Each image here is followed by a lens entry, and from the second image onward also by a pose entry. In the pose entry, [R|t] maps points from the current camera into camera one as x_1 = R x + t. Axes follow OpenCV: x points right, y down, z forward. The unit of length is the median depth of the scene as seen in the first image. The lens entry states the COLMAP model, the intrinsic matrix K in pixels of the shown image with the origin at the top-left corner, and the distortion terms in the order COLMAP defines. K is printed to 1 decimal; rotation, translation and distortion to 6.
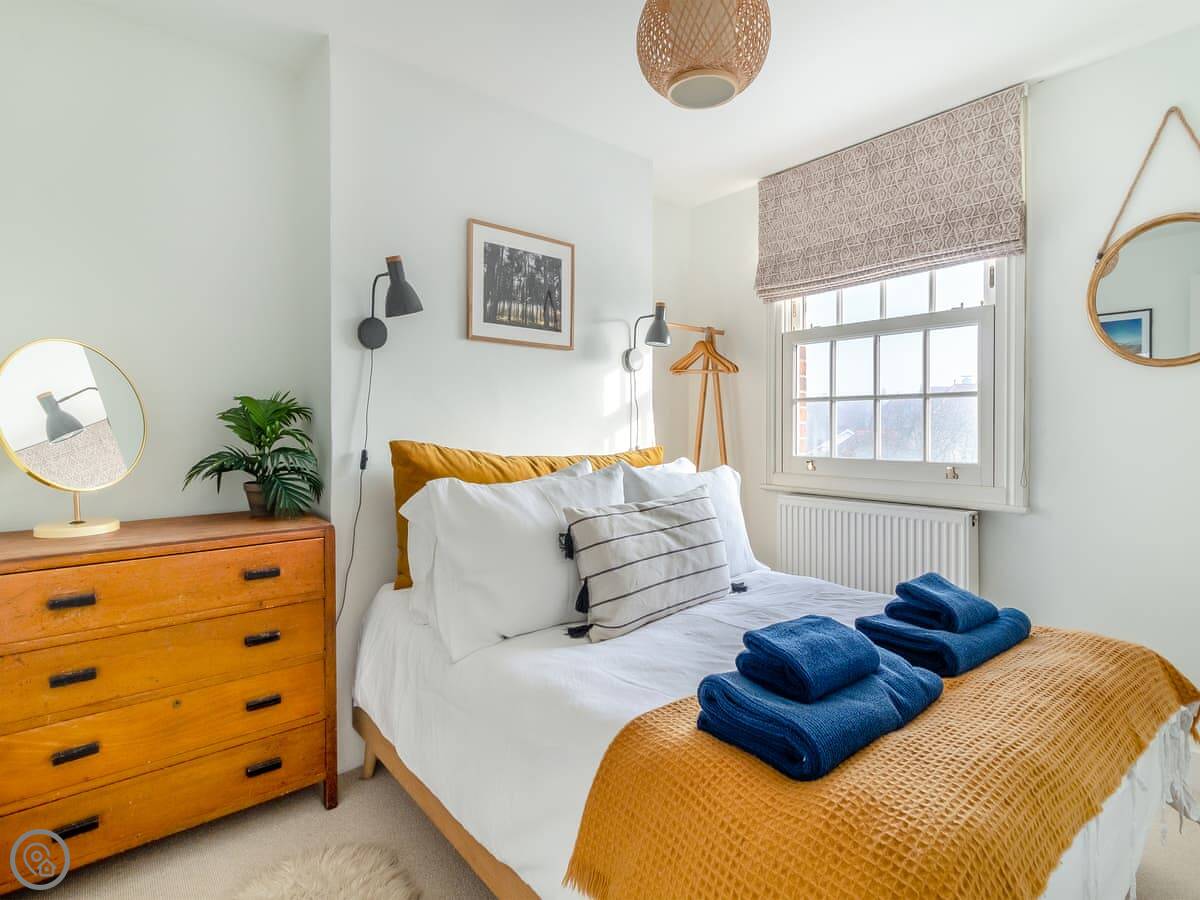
lens RADIAL K [[599.6, 0, 598.6], [0, 599.6, 435.1], [0, 0, 1]] dist [-0.001355, -0.000487]
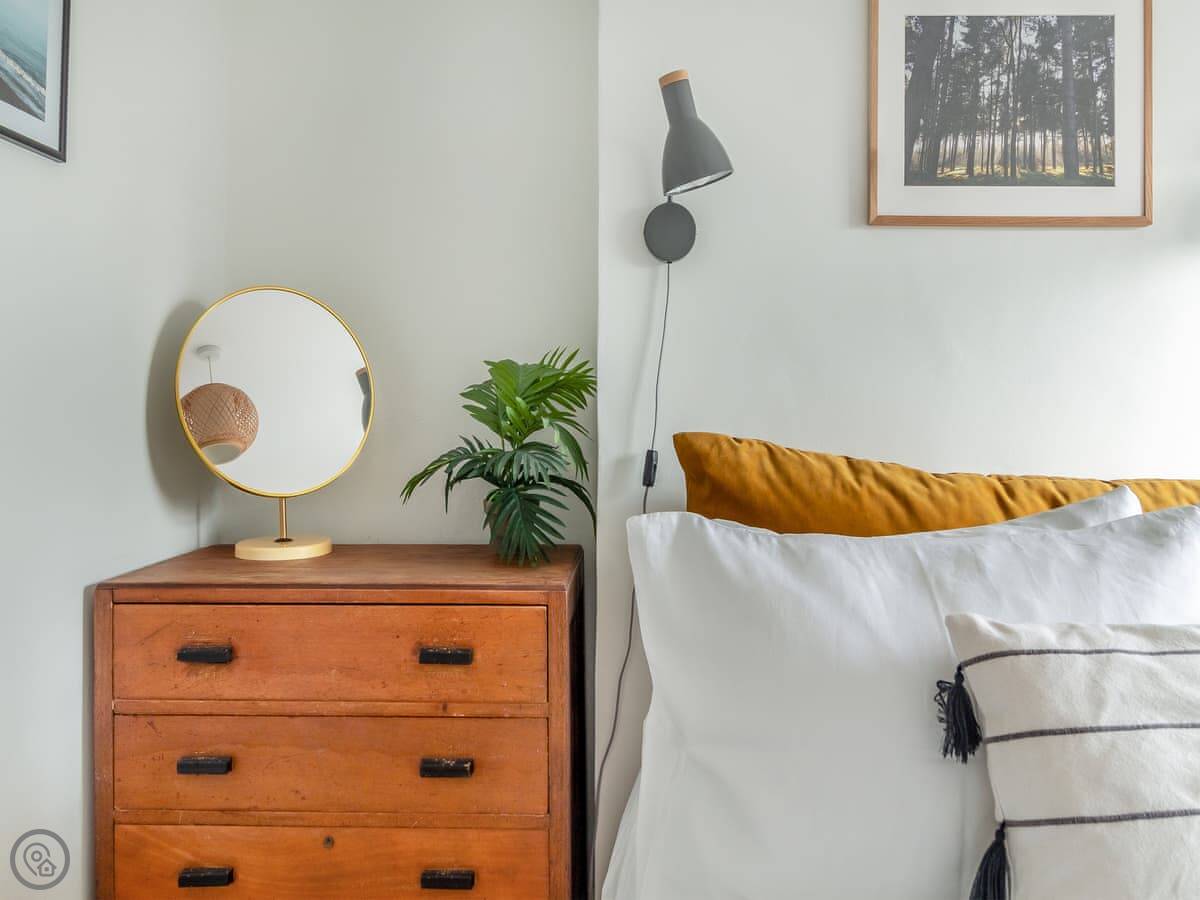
lens RADIAL K [[946.7, 0, 599.9], [0, 946.7, 403.1], [0, 0, 1]] dist [0.001772, -0.000700]
pose [[0.744982, -0.010438, -0.667003, 0.150268], [-0.013969, 0.999414, -0.031243, 0.010333], [0.666939, 0.032592, 0.744400, 0.356989]]
